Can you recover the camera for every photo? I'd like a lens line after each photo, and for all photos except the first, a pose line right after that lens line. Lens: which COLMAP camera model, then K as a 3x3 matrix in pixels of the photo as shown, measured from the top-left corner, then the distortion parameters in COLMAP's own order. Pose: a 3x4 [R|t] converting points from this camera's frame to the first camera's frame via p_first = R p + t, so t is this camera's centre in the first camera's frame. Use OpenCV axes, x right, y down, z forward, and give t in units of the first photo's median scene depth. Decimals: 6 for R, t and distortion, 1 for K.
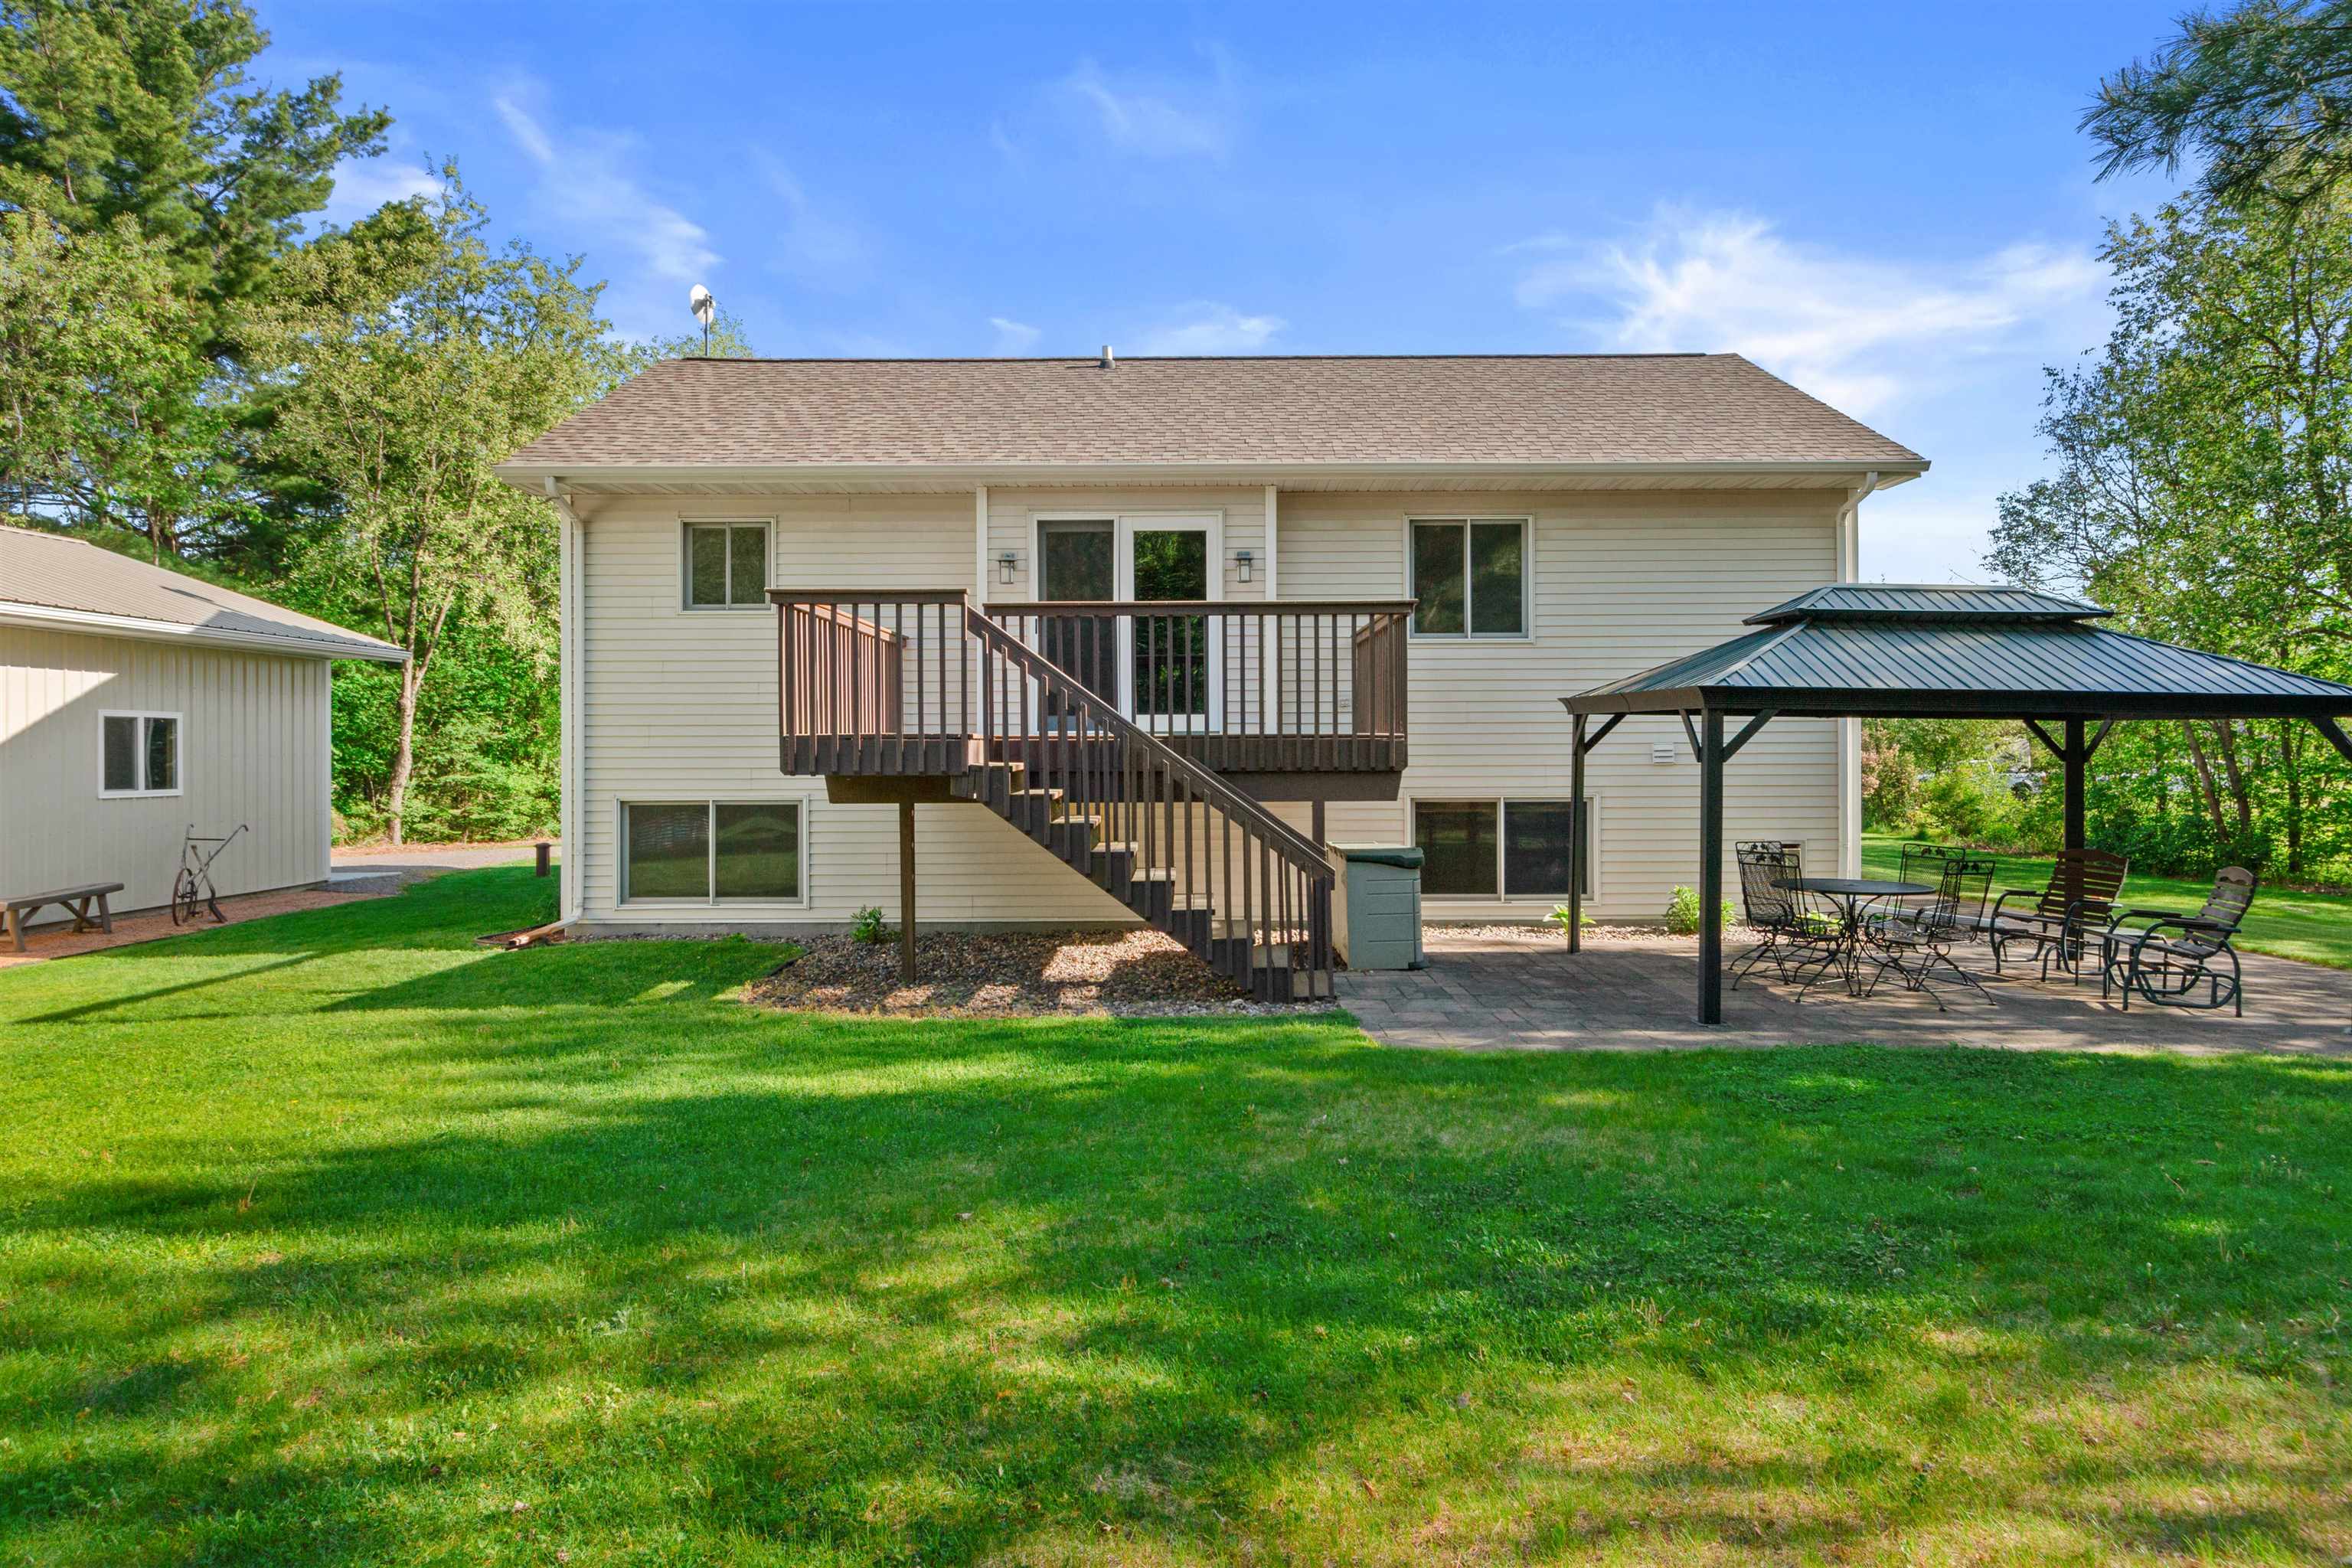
lens RADIAL K [[1504.0, 0, 1175.2], [0, 1504.0, 739.1], [0, 0, 1]] dist [0.000064, 0.088632]
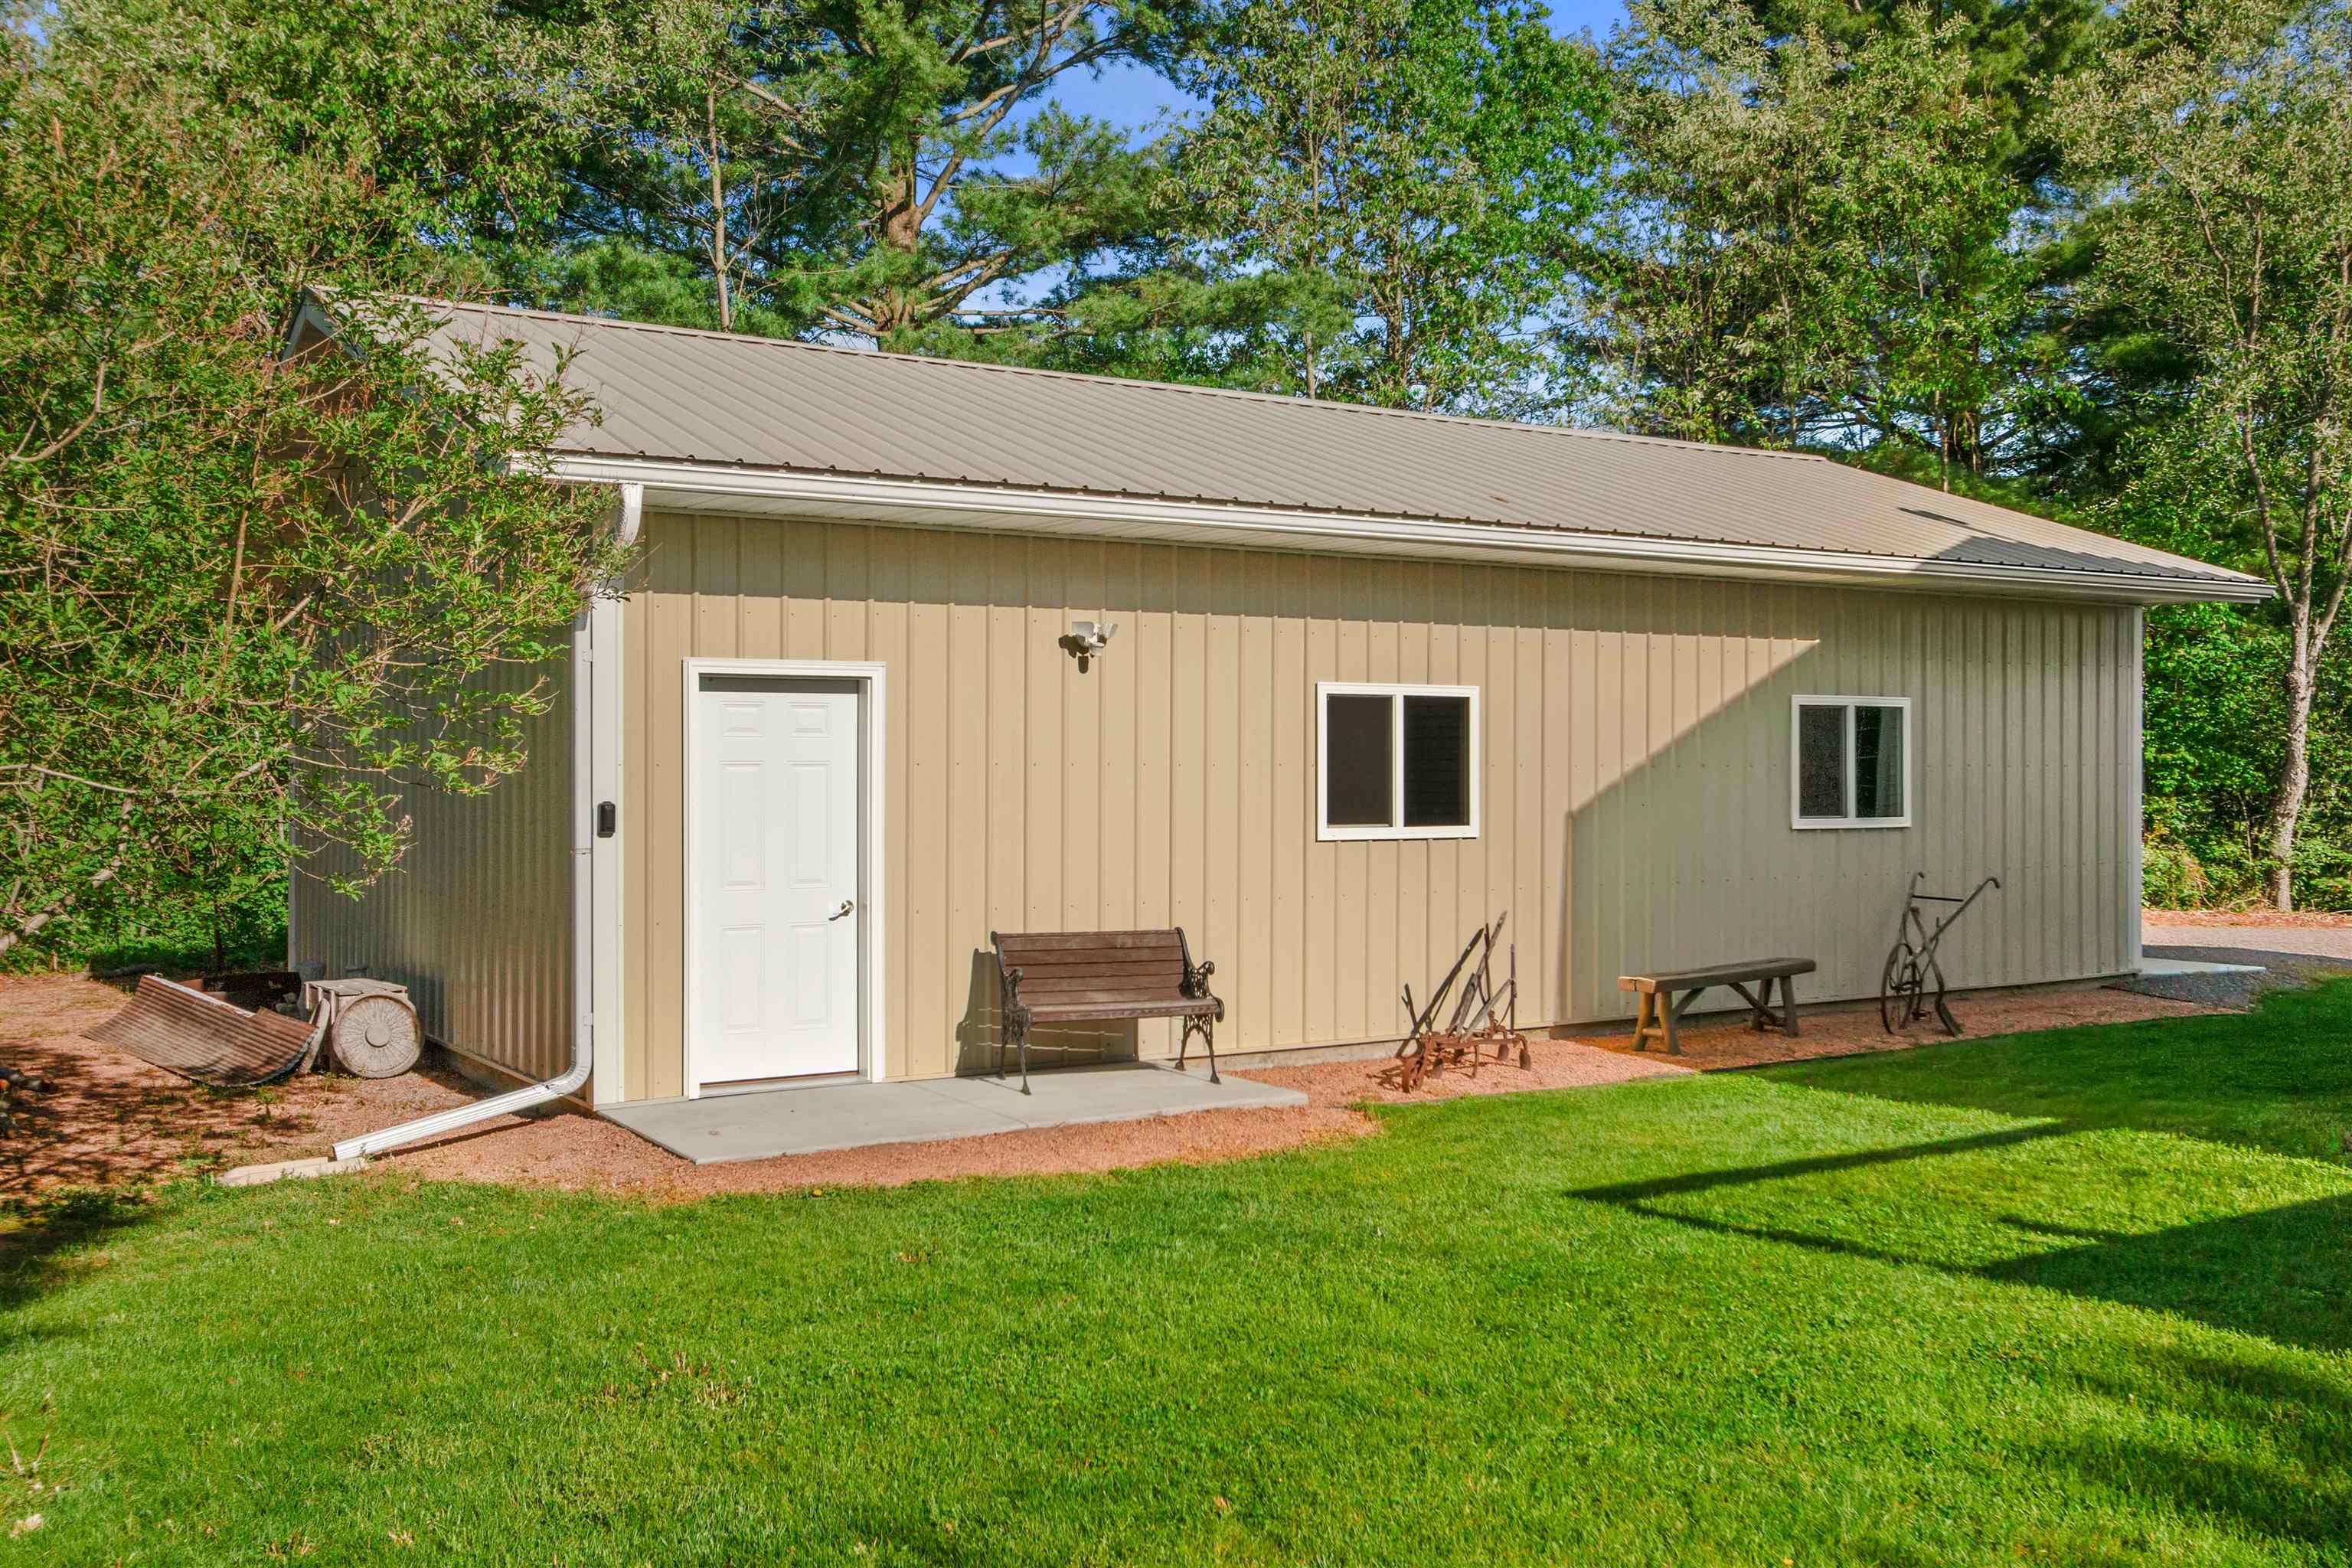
lens RADIAL K [[2067.8, 0, 1174.8], [0, 2067.8, 756.5], [0, 0, 1]] dist [0.014300, -0.002614]
pose [[0.543768, 0.004934, -0.839221, -0.099795], [0.002606, 0.999968, 0.007568, -0.000144], [0.839232, -0.006302, 0.543737, 0.306866]]
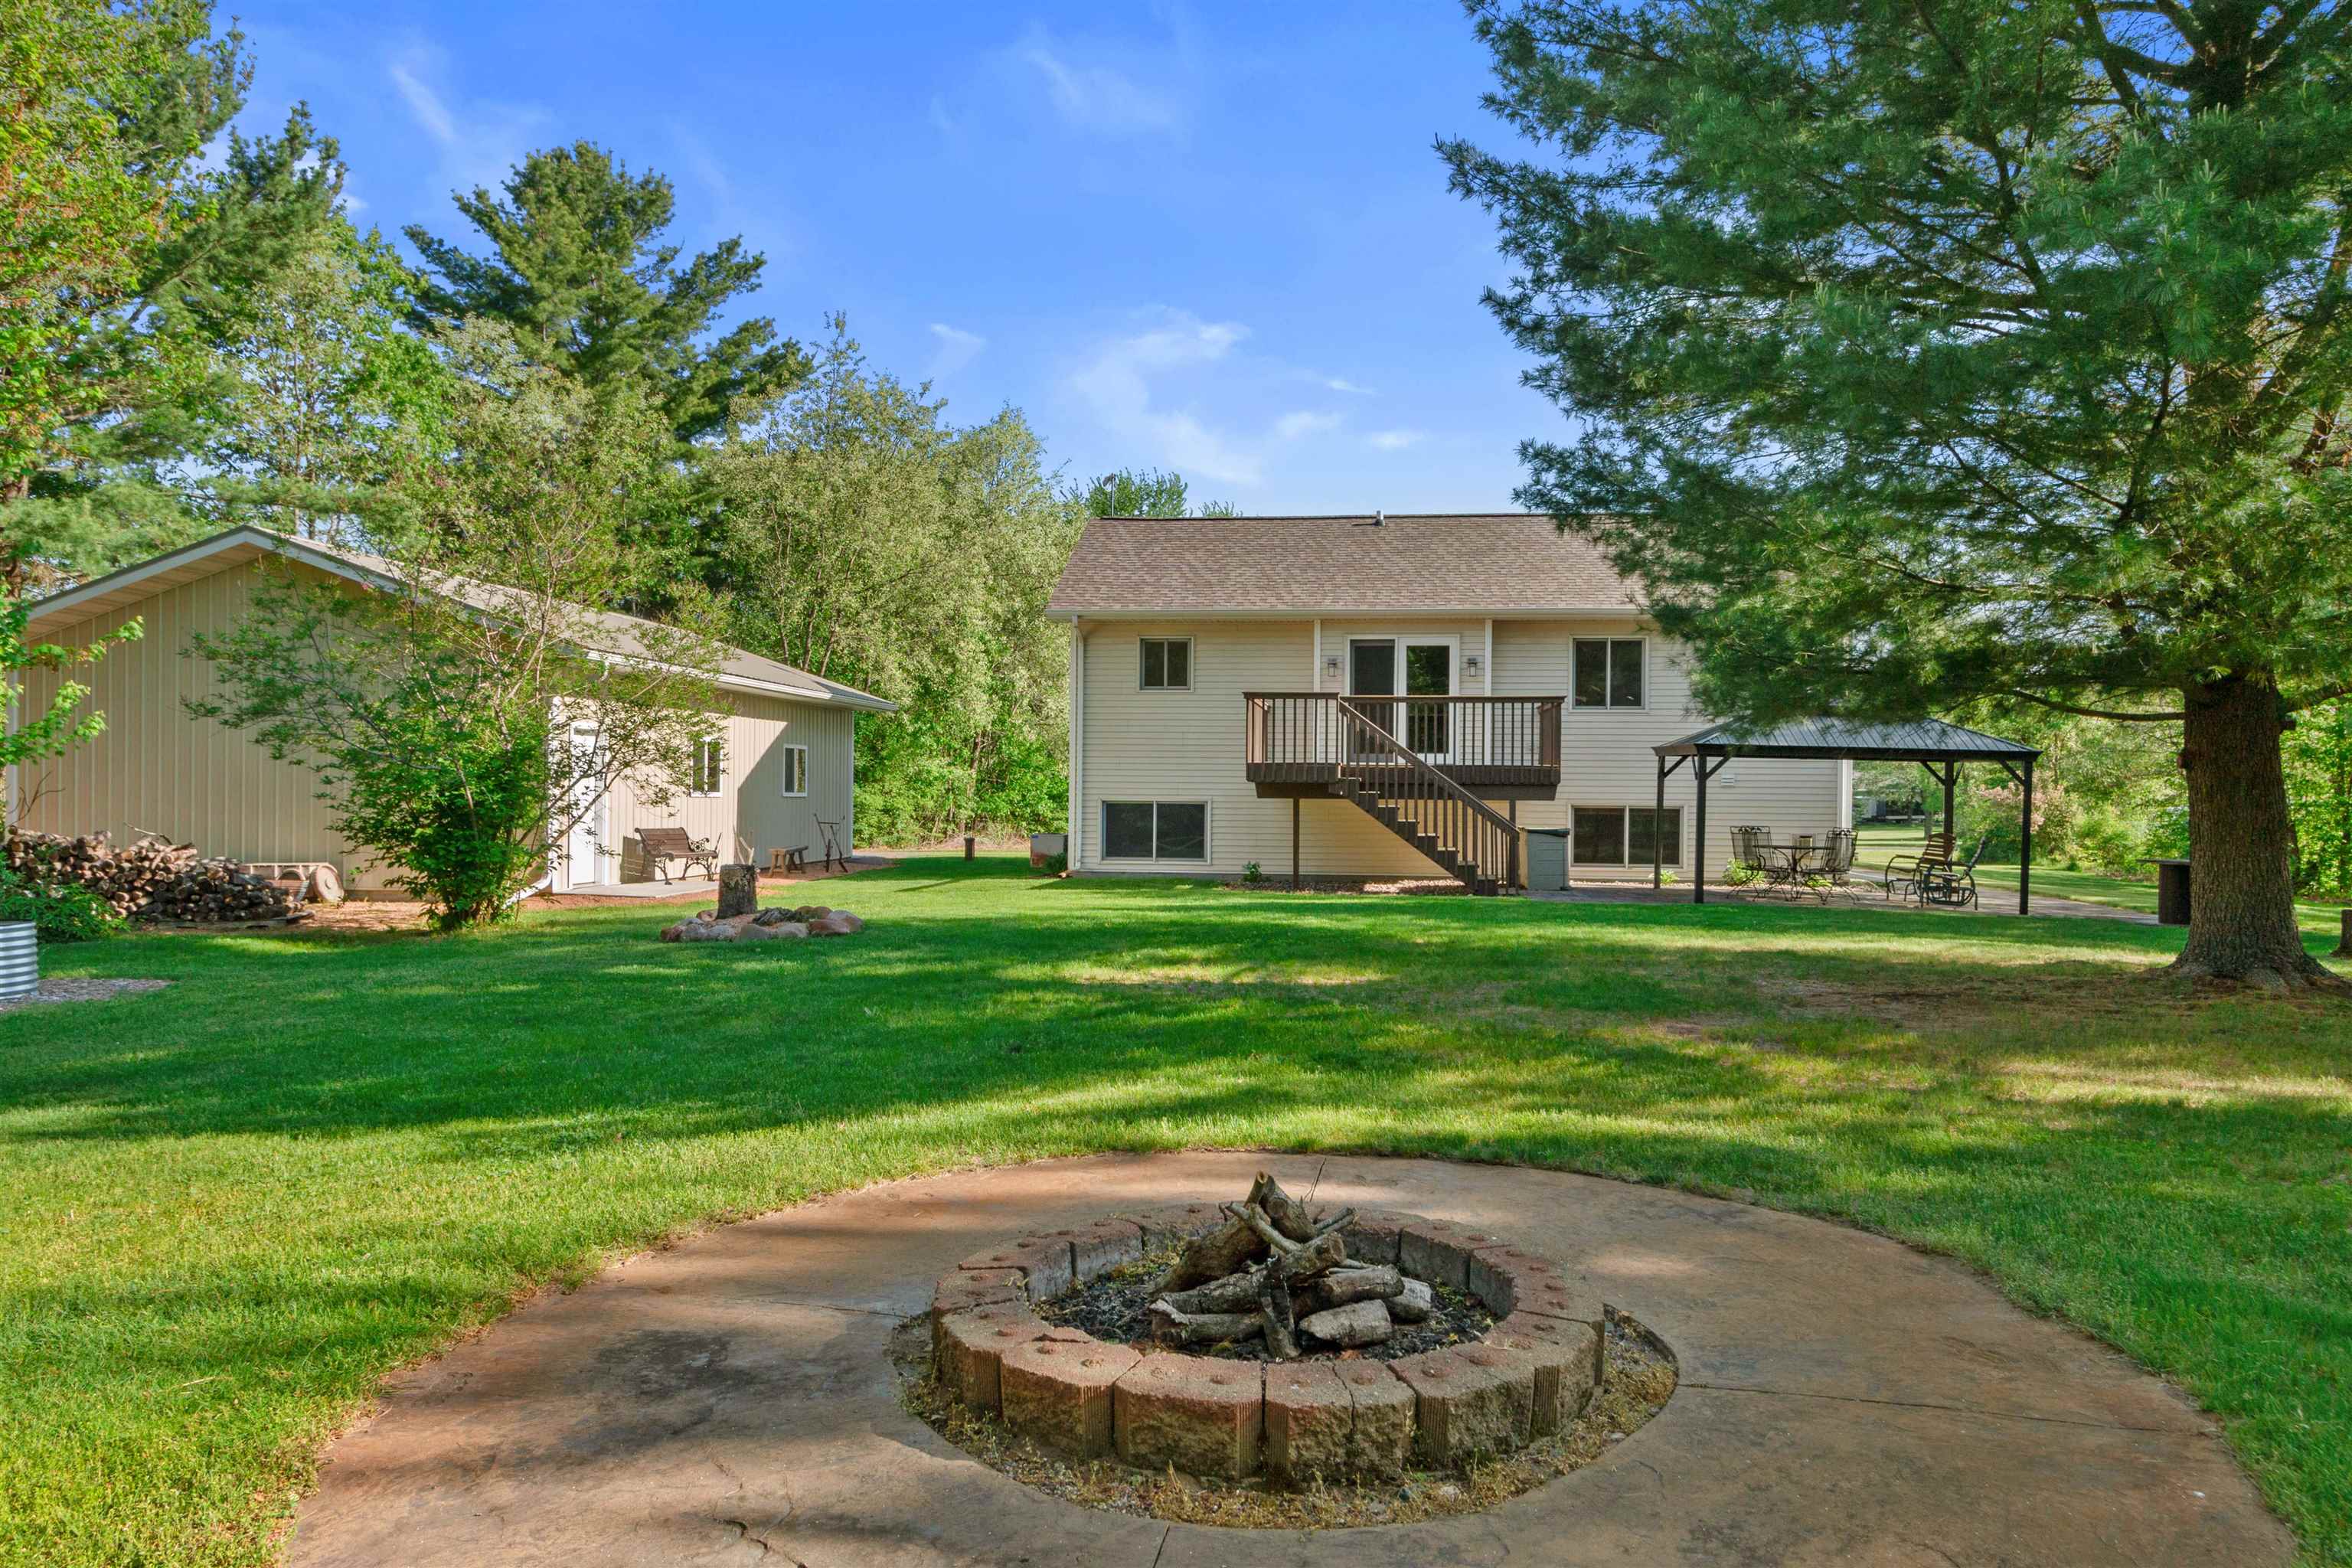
lens RADIAL K [[1778.8, 0, 1181.6], [0, 1778.8, 789.6], [0, 0, 1]] dist [0.074109, 0.000214]
pose [[0.994915, 0.012442, -0.099948, -0.073119], [-0.011851, 0.999909, 0.006504, 0.013658], [0.100020, -0.005286, 0.994971, -0.978732]]
